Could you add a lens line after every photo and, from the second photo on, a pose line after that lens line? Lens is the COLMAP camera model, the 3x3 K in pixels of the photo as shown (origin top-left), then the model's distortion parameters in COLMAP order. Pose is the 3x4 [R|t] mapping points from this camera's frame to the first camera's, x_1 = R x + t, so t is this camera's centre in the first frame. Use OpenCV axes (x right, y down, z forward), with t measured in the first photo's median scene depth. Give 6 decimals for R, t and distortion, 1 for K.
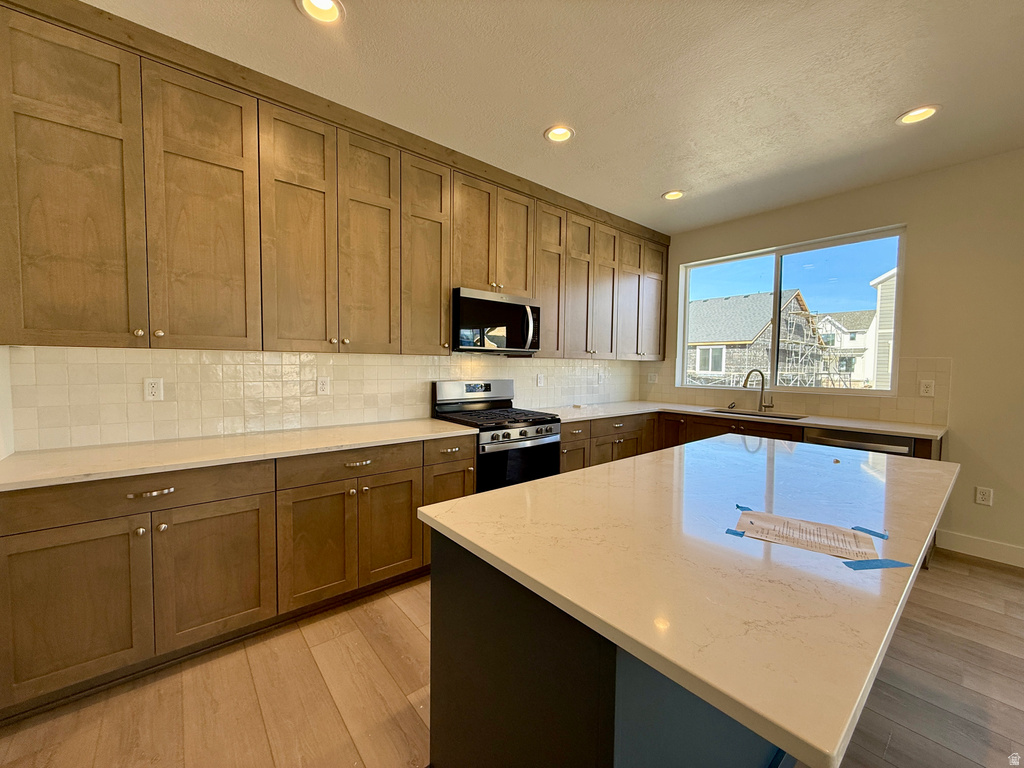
lens RADIAL K [[407.9, 0, 507.7], [0, 407.9, 382.7], [0, 0, 1]] dist [0.000770, -0.000108]
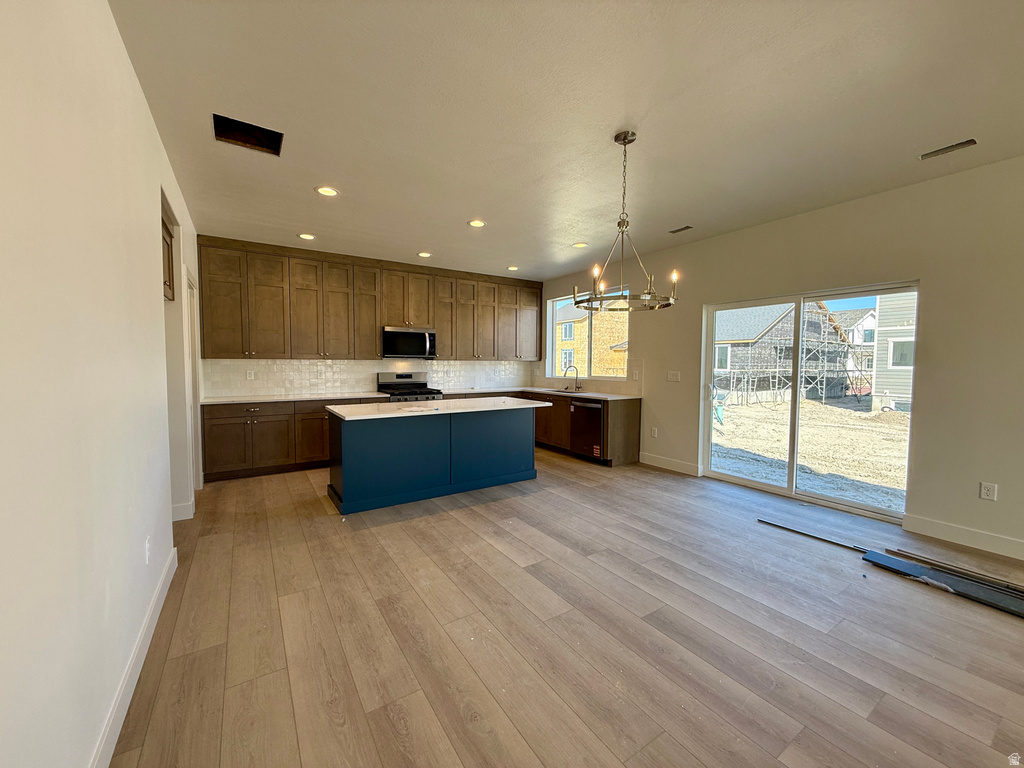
lens RADIAL K [[407.9, 0, 507.8], [0, 407.9, 382.1], [0, 0, 1]] dist [0.000770, -0.000108]
pose [[0.993368, -0.001886, -0.114965, 0.739470], [0.001929, 0.999998, 0.000262, 0.046910], [0.114964, -0.000482, 0.993370, -0.974216]]
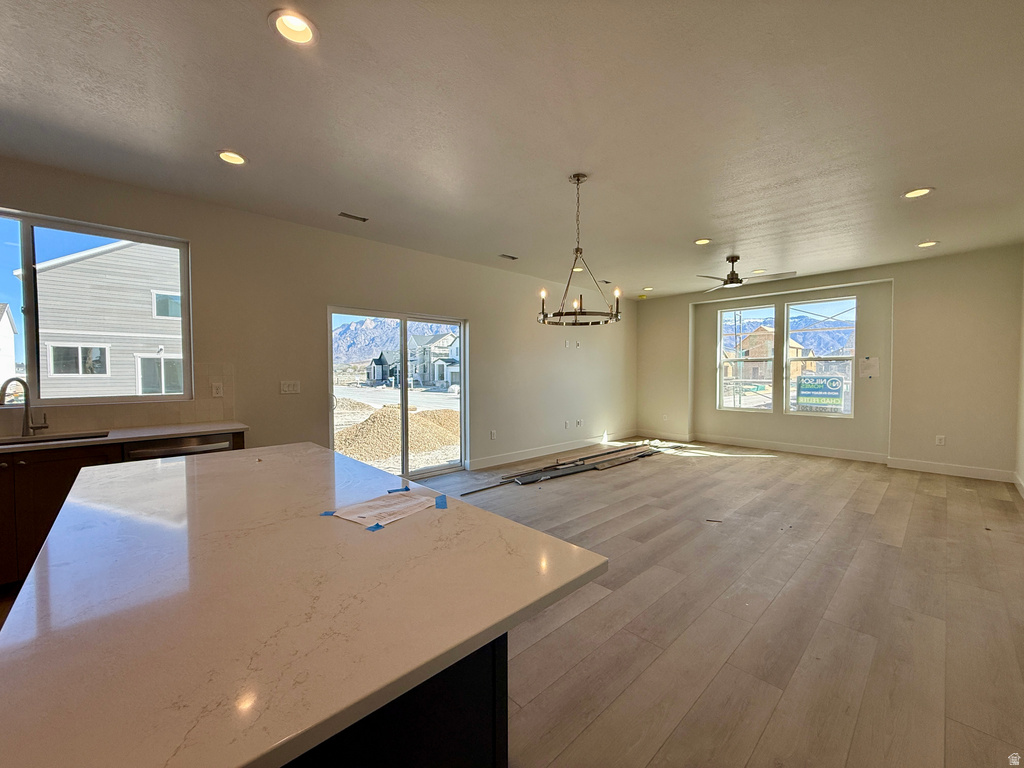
lens RADIAL K [[407.9, 0, 509.7], [0, 407.9, 382.9], [0, 0, 1]] dist [0.000770, -0.000108]
pose [[-0.063887, -0.040332, 0.997142, -0.149477], [0.047453, 0.997930, 0.043404, -0.014170], [-0.996828, 0.050090, -0.061841, 0.189040]]
